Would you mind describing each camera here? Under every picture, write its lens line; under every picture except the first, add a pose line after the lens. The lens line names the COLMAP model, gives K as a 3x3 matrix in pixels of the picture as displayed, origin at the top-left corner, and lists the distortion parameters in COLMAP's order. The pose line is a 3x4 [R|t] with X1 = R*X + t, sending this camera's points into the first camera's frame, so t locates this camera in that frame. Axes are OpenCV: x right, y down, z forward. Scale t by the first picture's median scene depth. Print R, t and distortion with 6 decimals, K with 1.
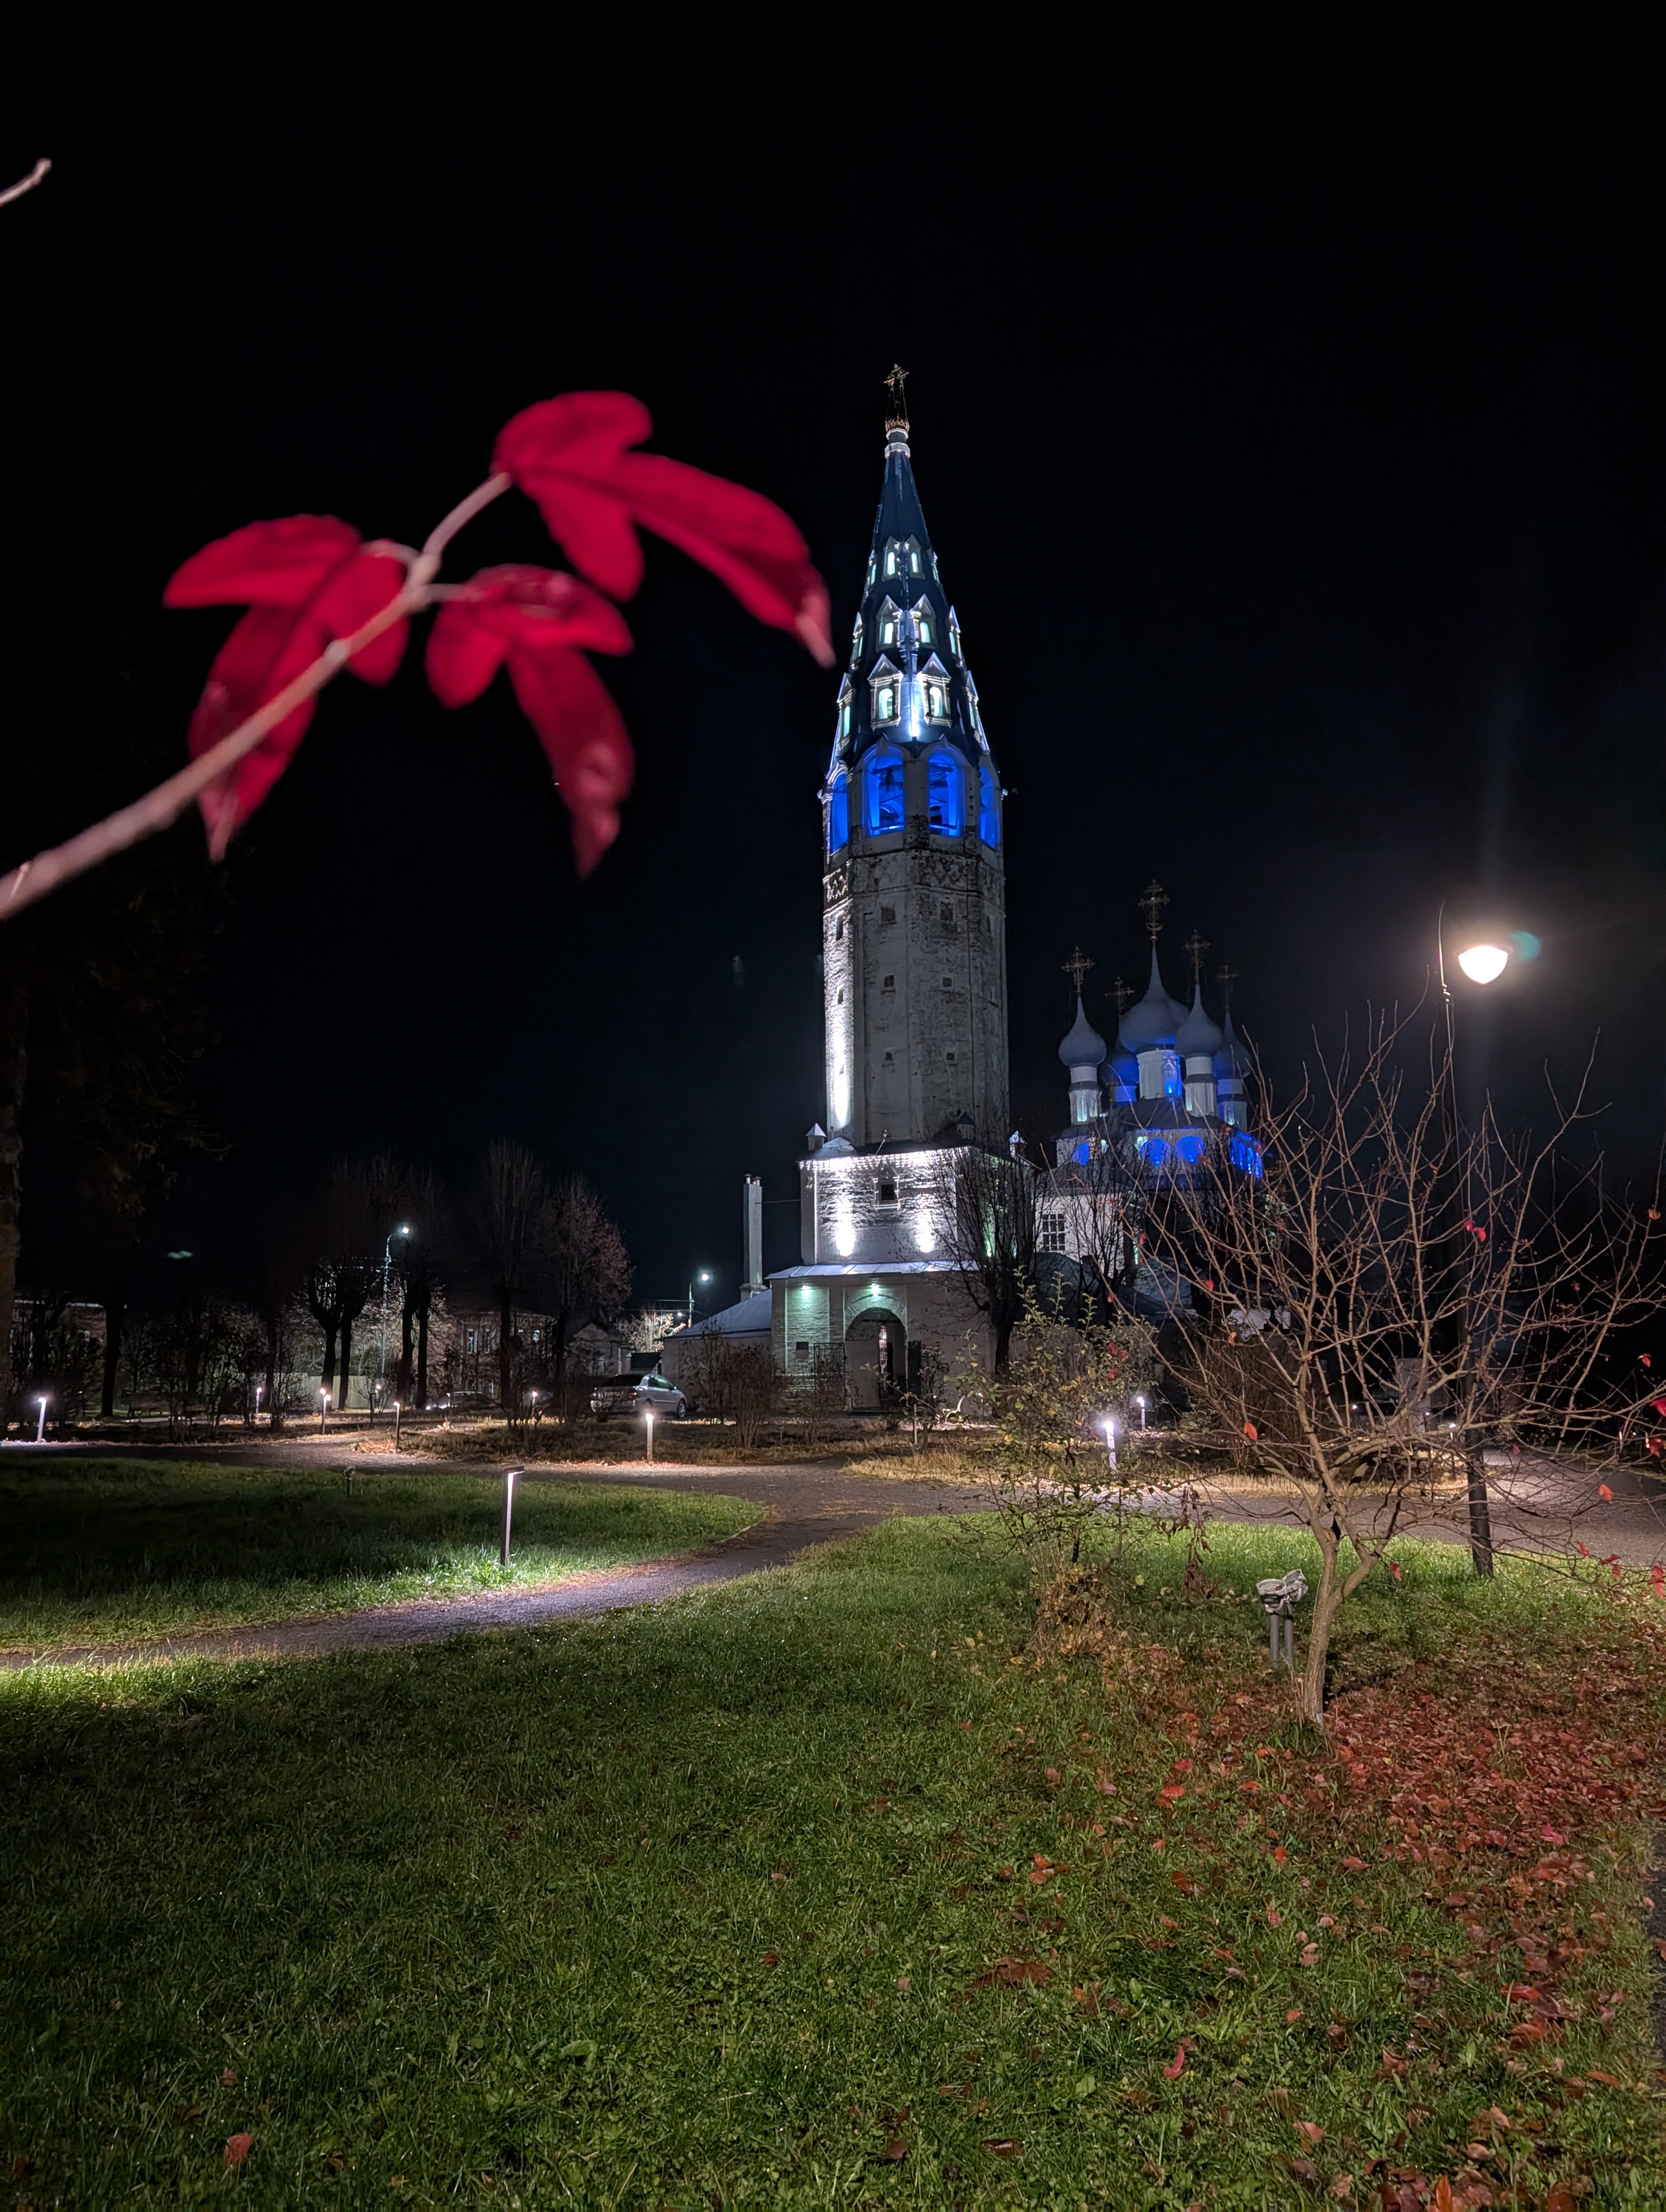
lens RADIAL K [[1533.5, 0, 833.0], [0, 1533.5, 1106.0], [0, 0, 1]] dist [0.071773, -0.309728]
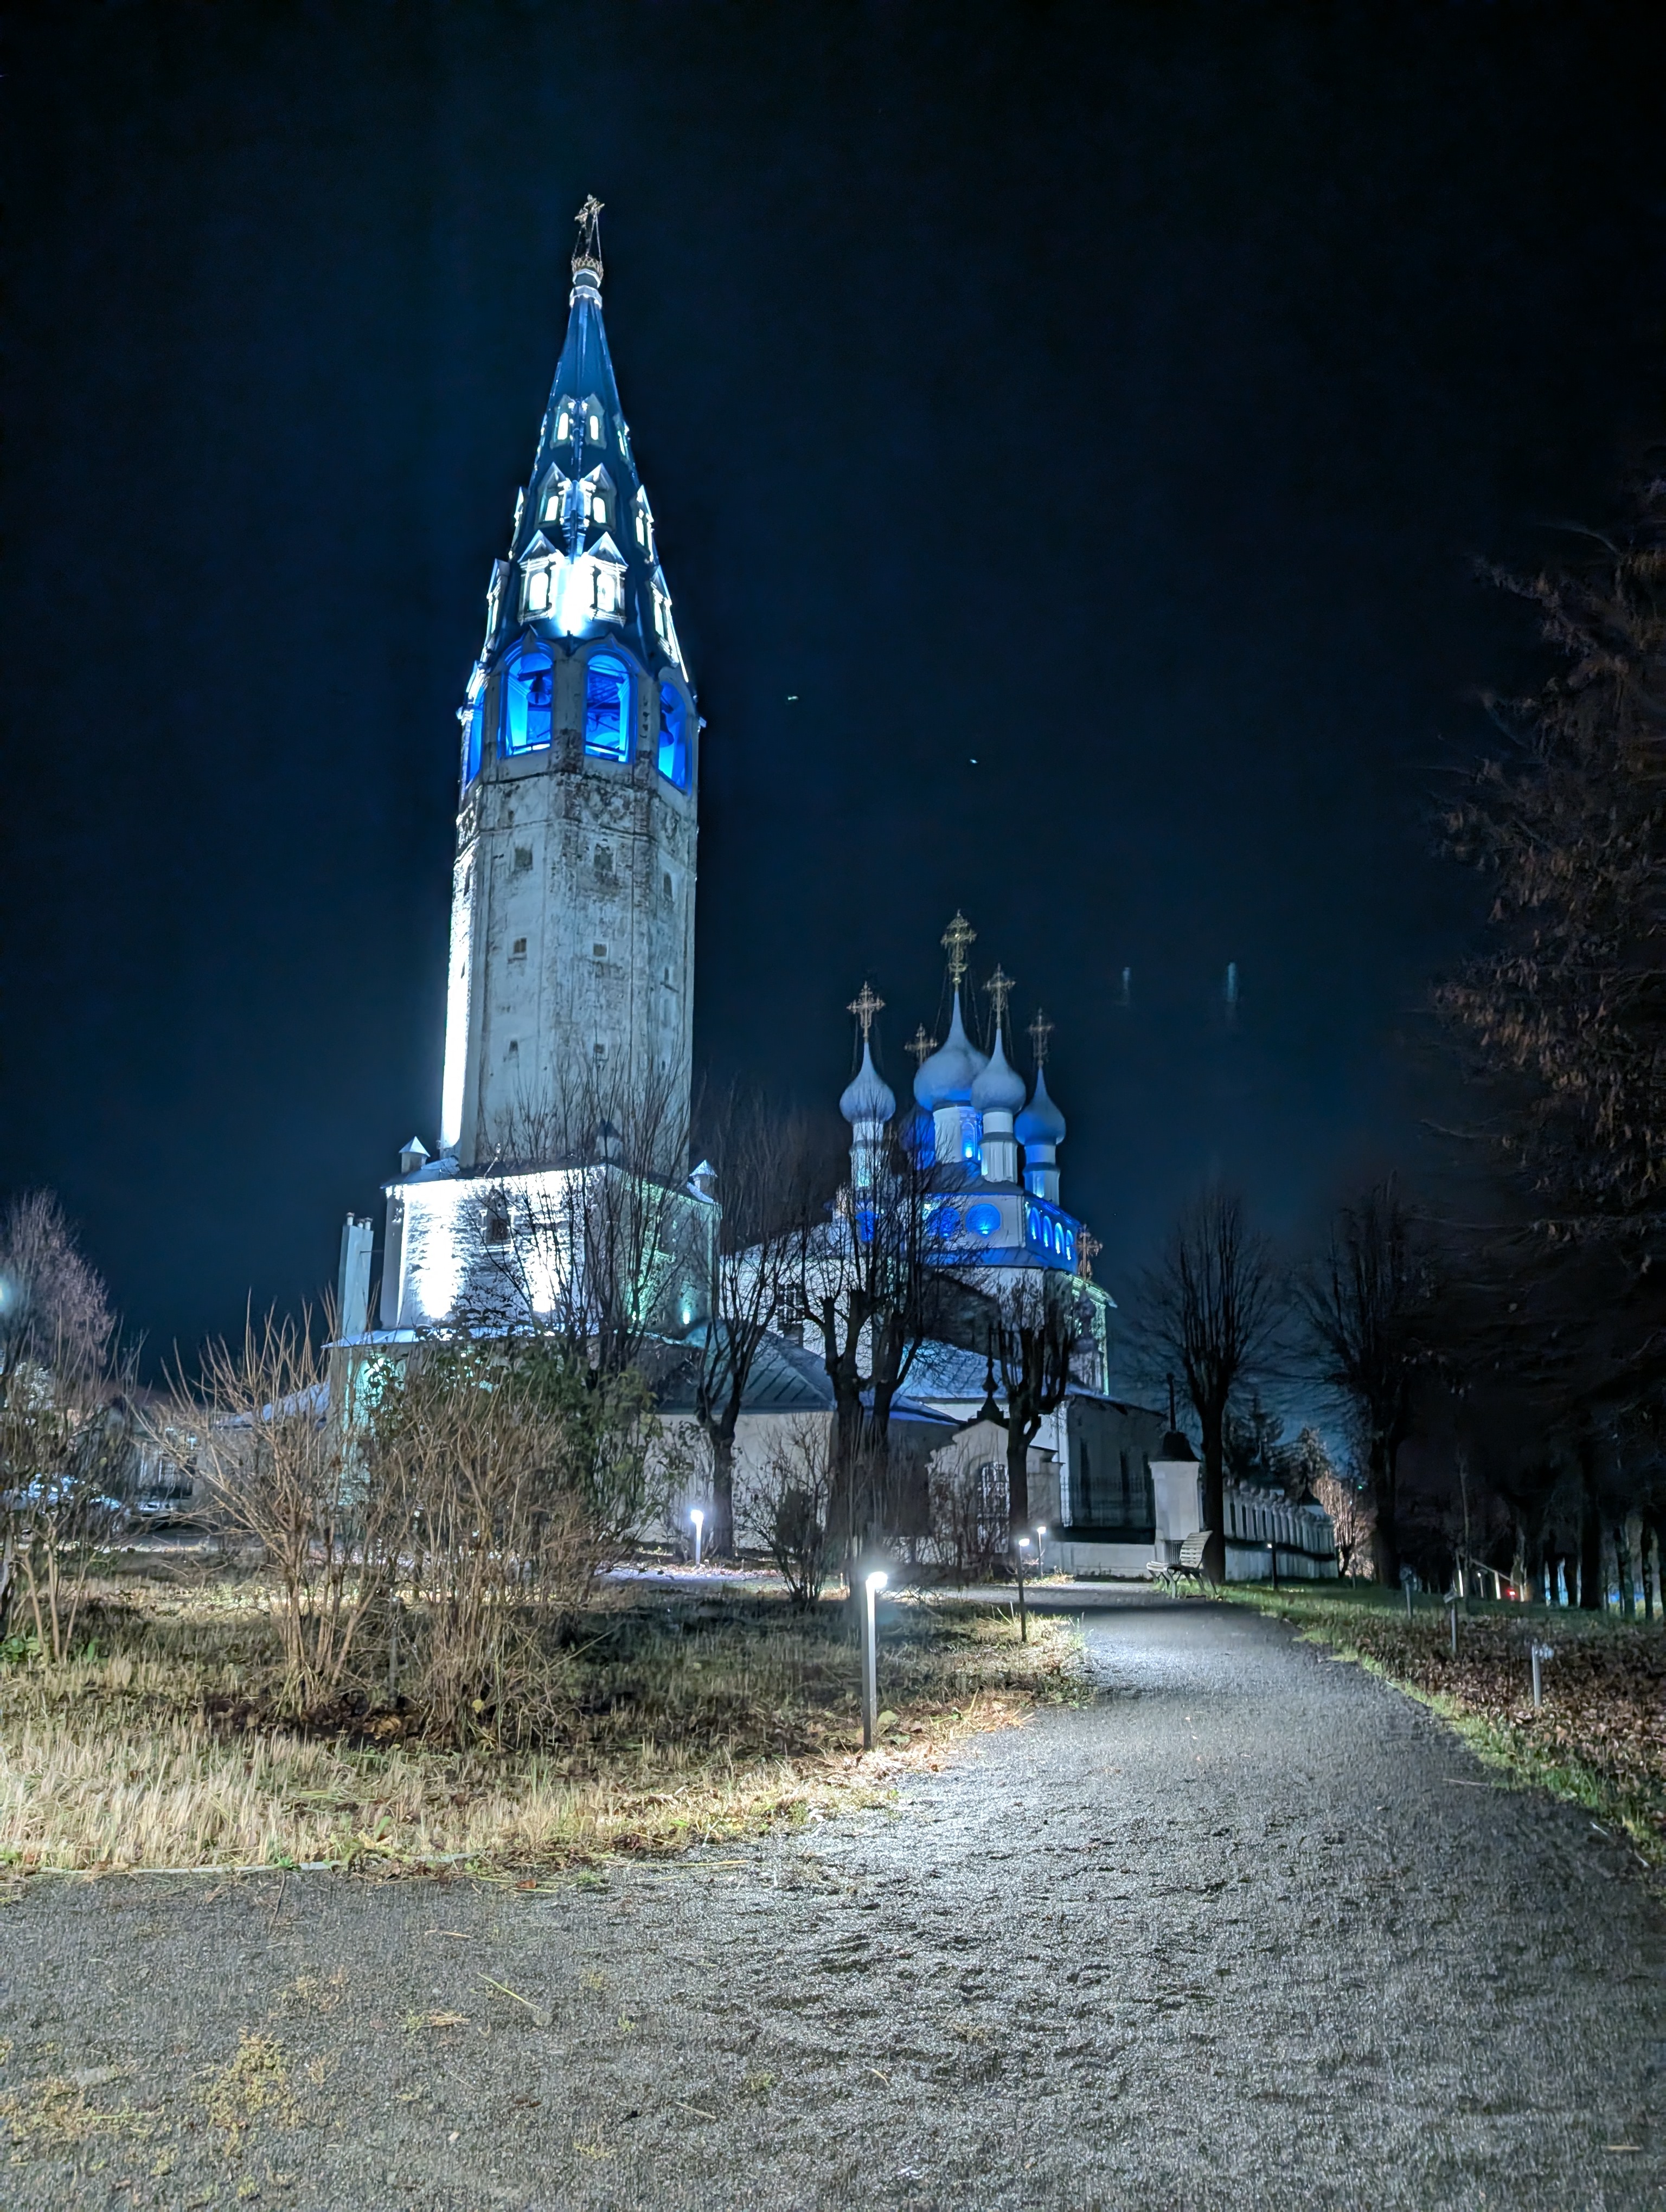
lens RADIAL K [[1558.4, 0, 833.0], [0, 1558.4, 1106.0], [0, 0, 1]] dist [-0.001807, 0.000240]
pose [[0.996591, 0.028389, 0.077461, 0.126320], [-0.022901, 0.997225, -0.070836, 0.043967], [-0.079257, 0.068821, 0.994476, 0.237392]]
